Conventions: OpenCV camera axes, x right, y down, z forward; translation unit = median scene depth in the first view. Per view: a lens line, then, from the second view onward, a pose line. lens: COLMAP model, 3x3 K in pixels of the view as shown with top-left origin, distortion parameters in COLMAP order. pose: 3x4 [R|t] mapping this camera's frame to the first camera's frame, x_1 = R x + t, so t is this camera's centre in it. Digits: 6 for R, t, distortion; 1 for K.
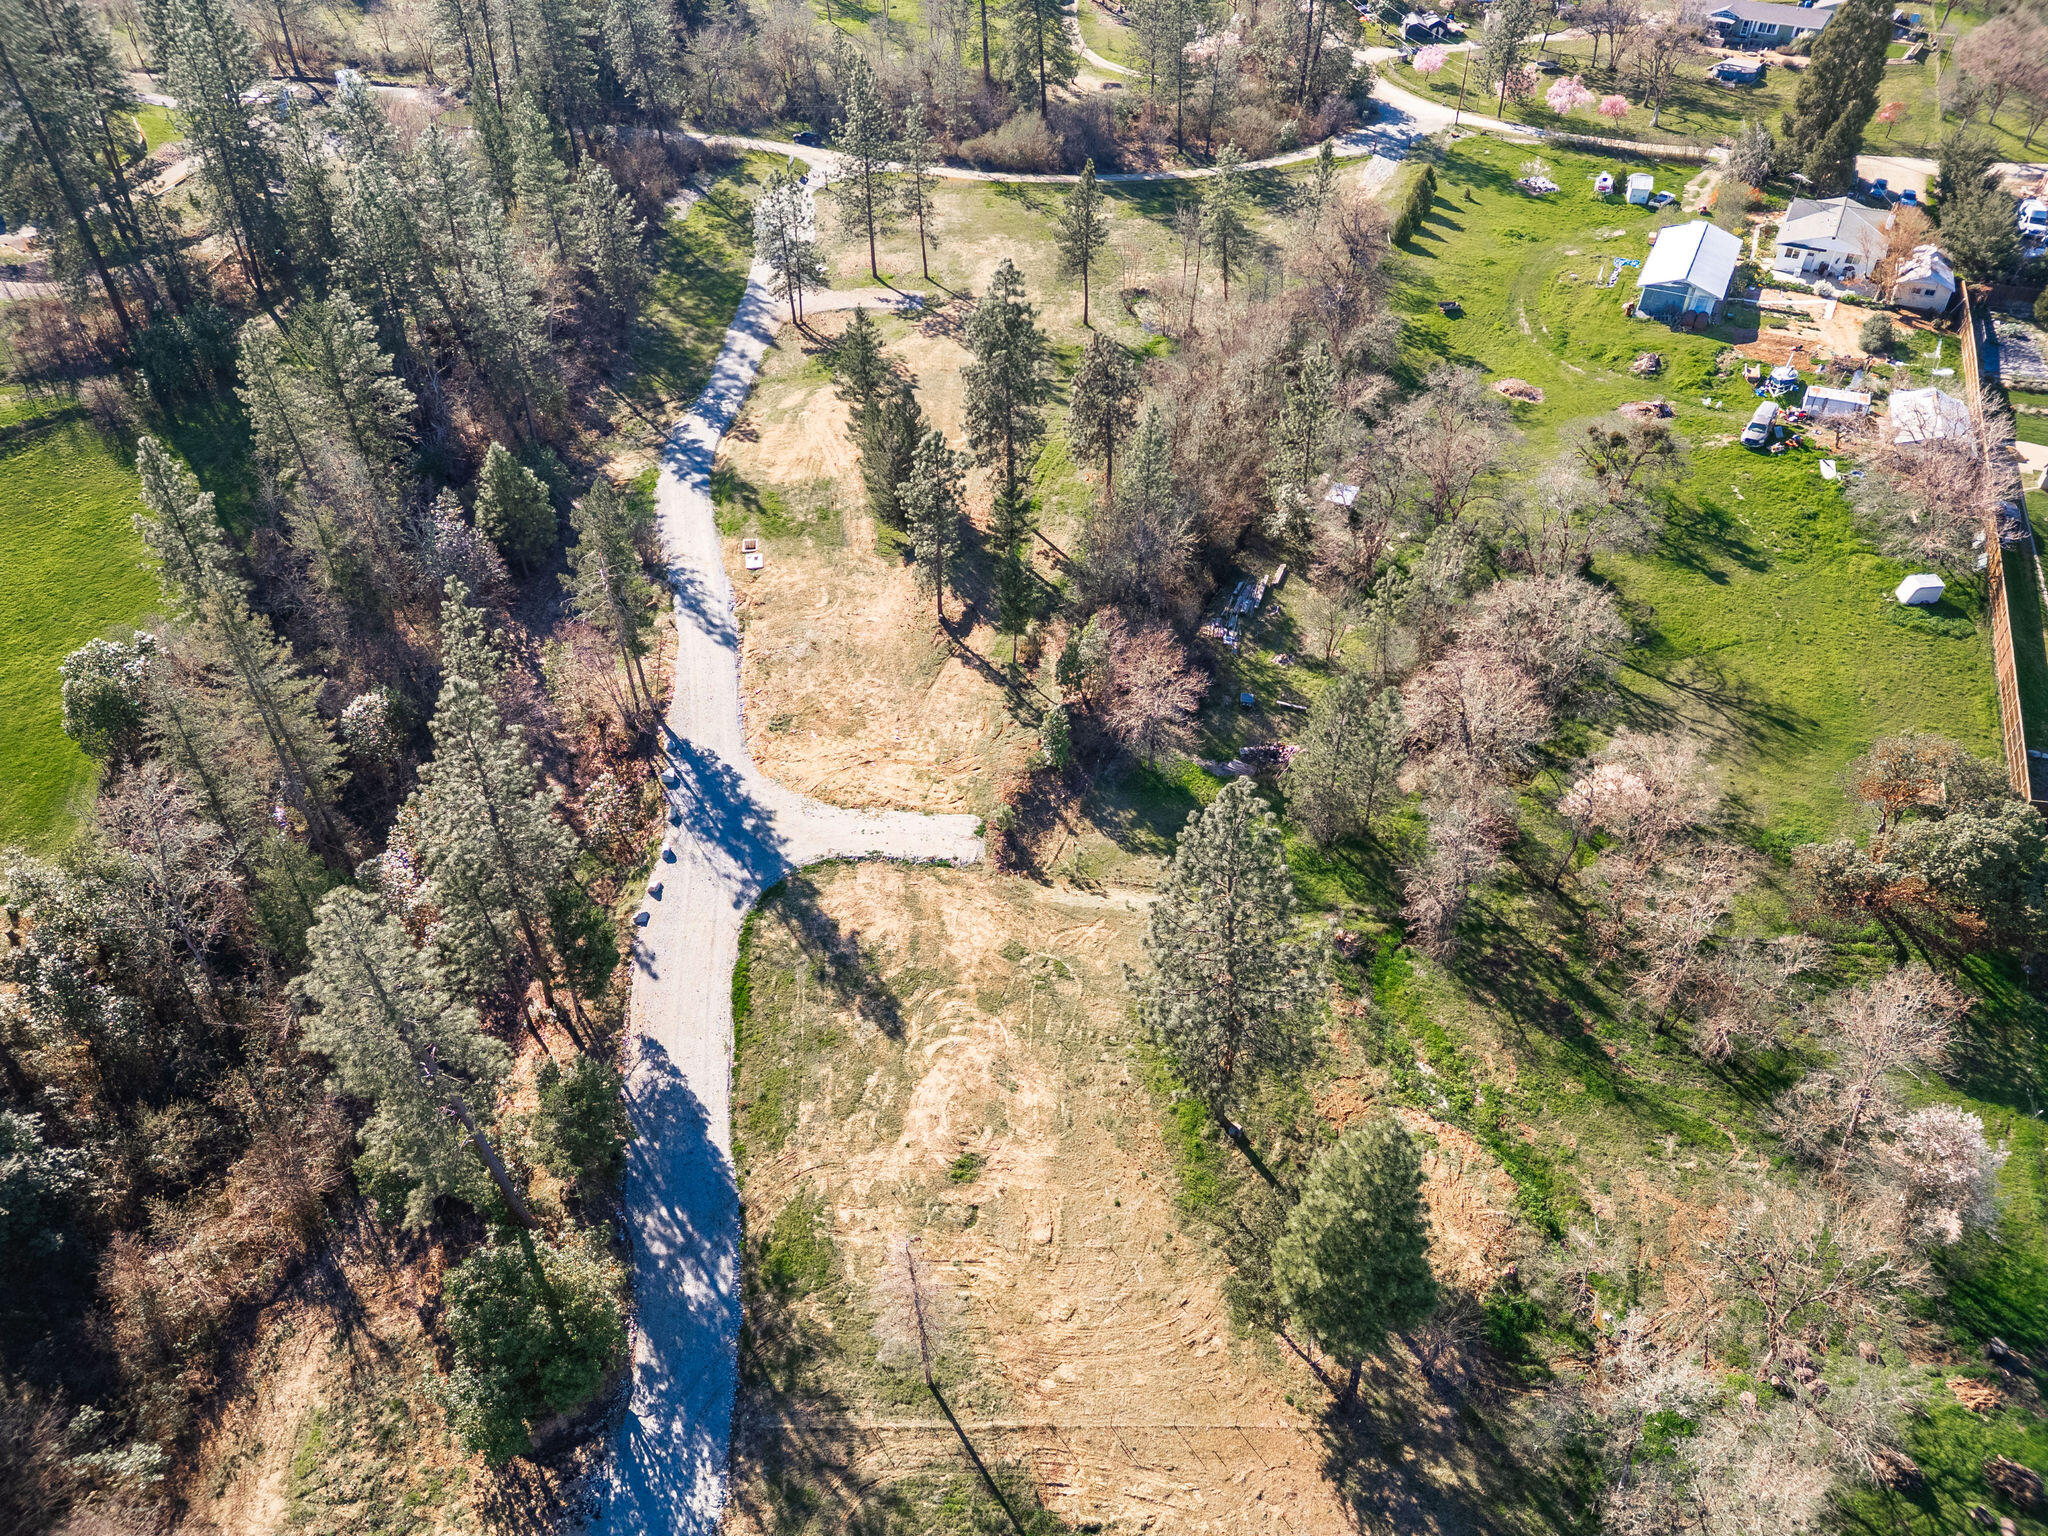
lens RADIAL K [[1423.6, 0, 1031.4], [0, 1423.6, 764.4], [0, 0, 1]] dist [0.064657, -0.056143]
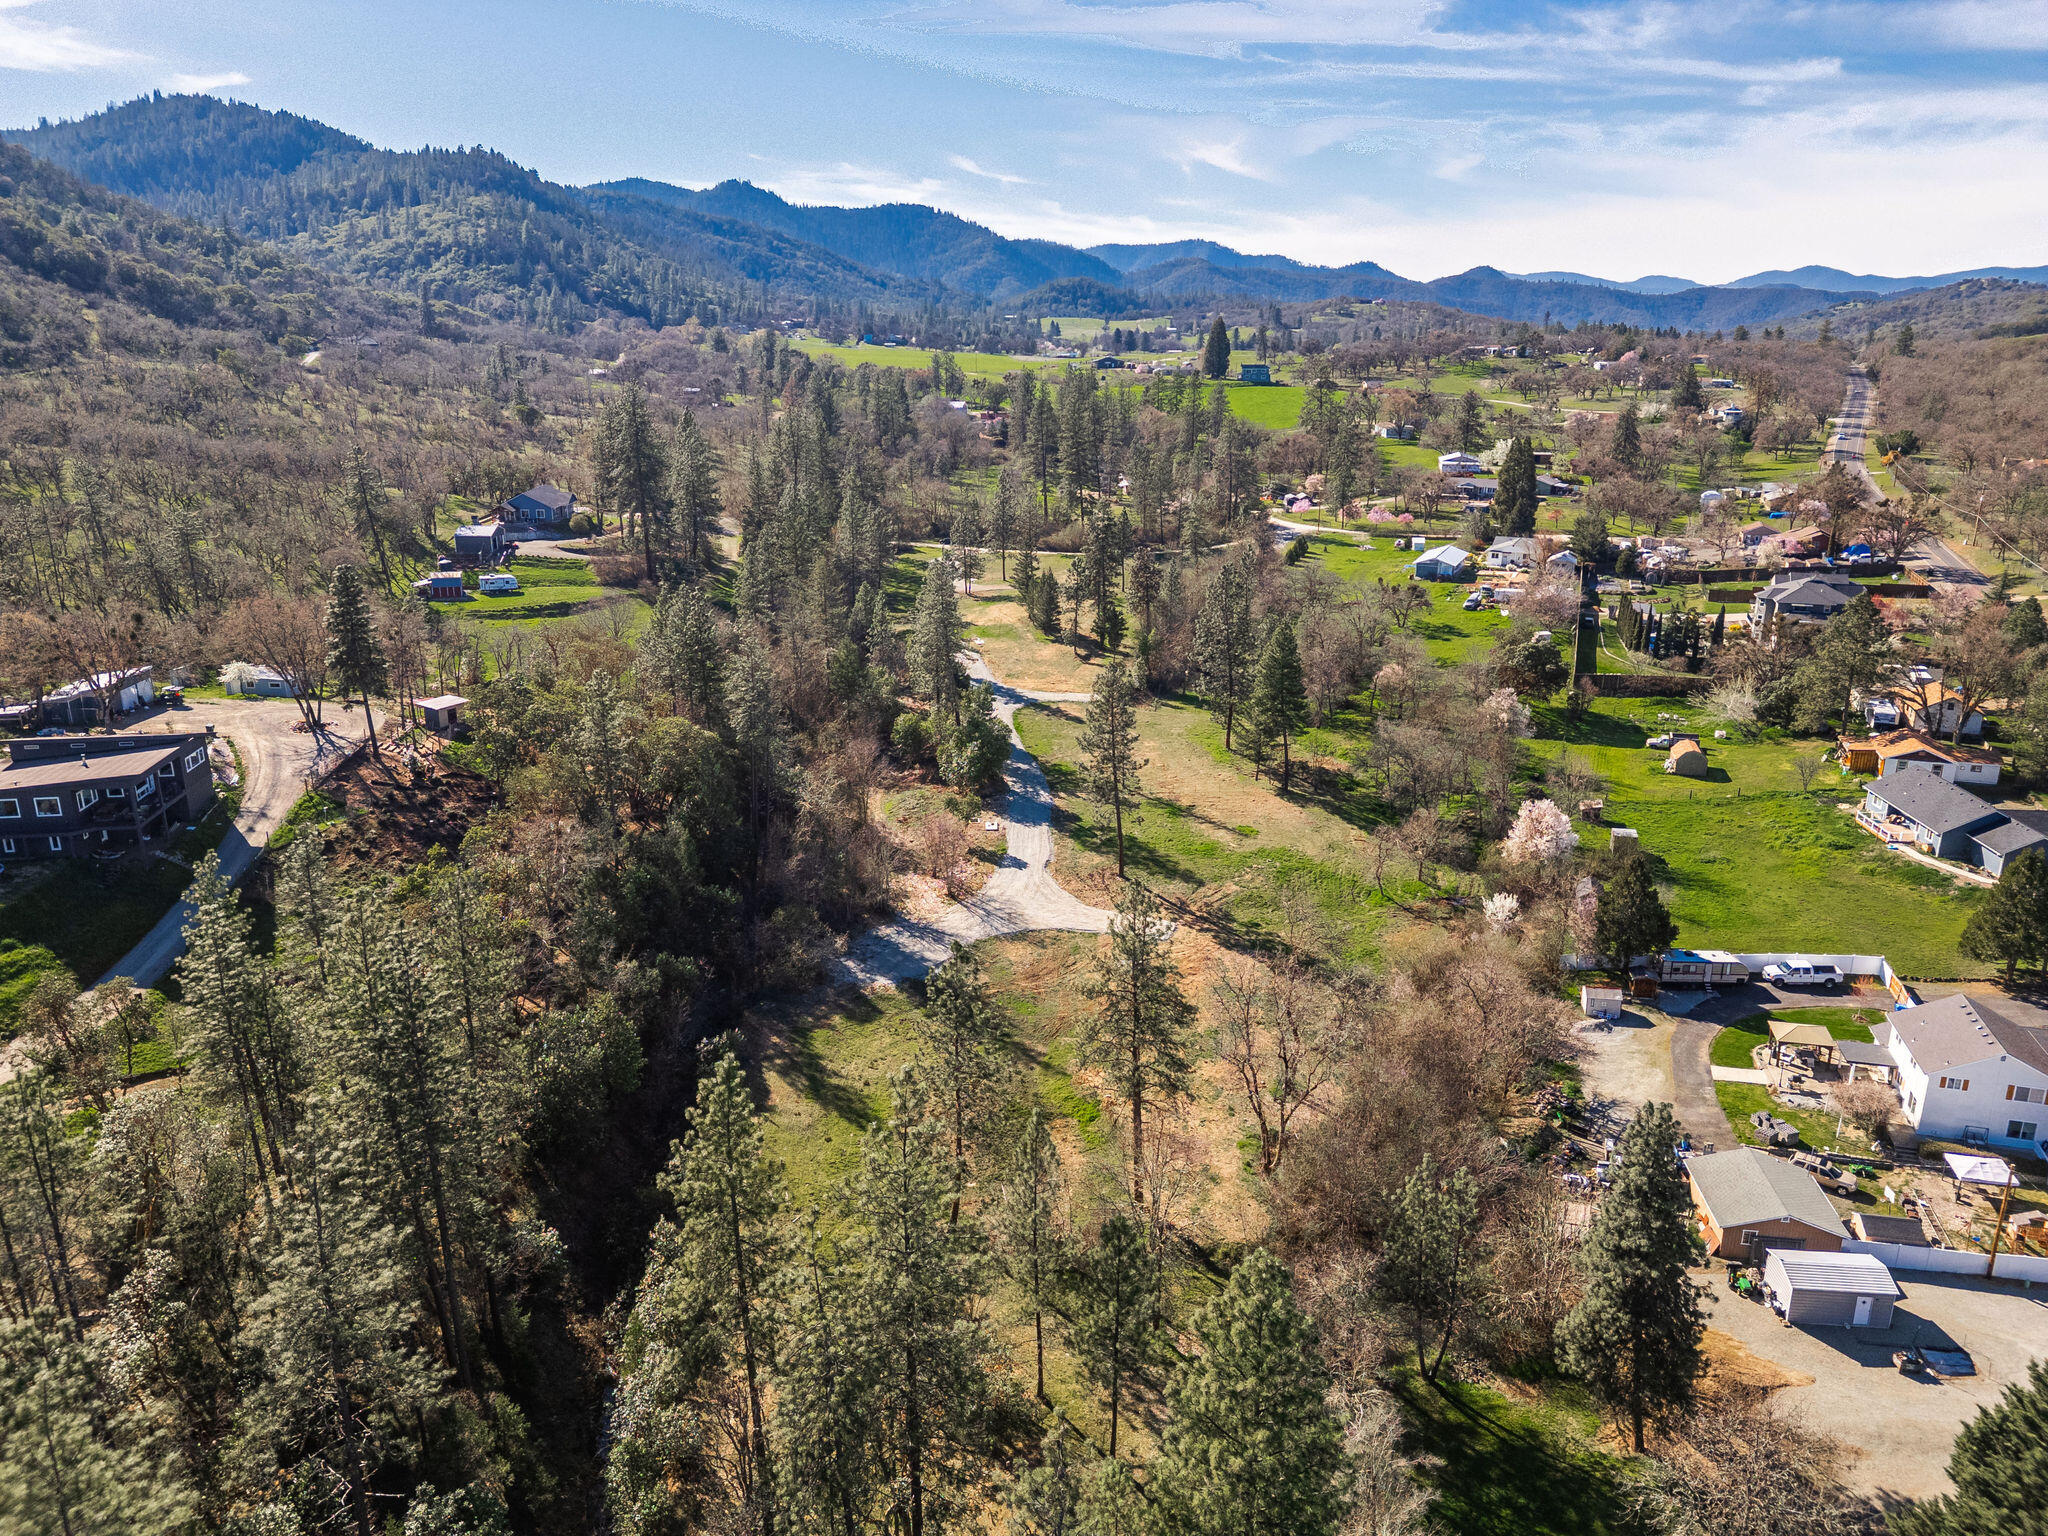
lens RADIAL K [[1423.6, 0, 1022.1], [0, 1423.6, 761.4], [0, 0, 1]] dist [0.064657, -0.056143]
pose [[0.999665, -0.014102, 0.021699, -0.227362], [0.021502, 0.919188, -0.393232, 1.033039], [-0.014400, 0.393566, 0.919183, -1.013860]]
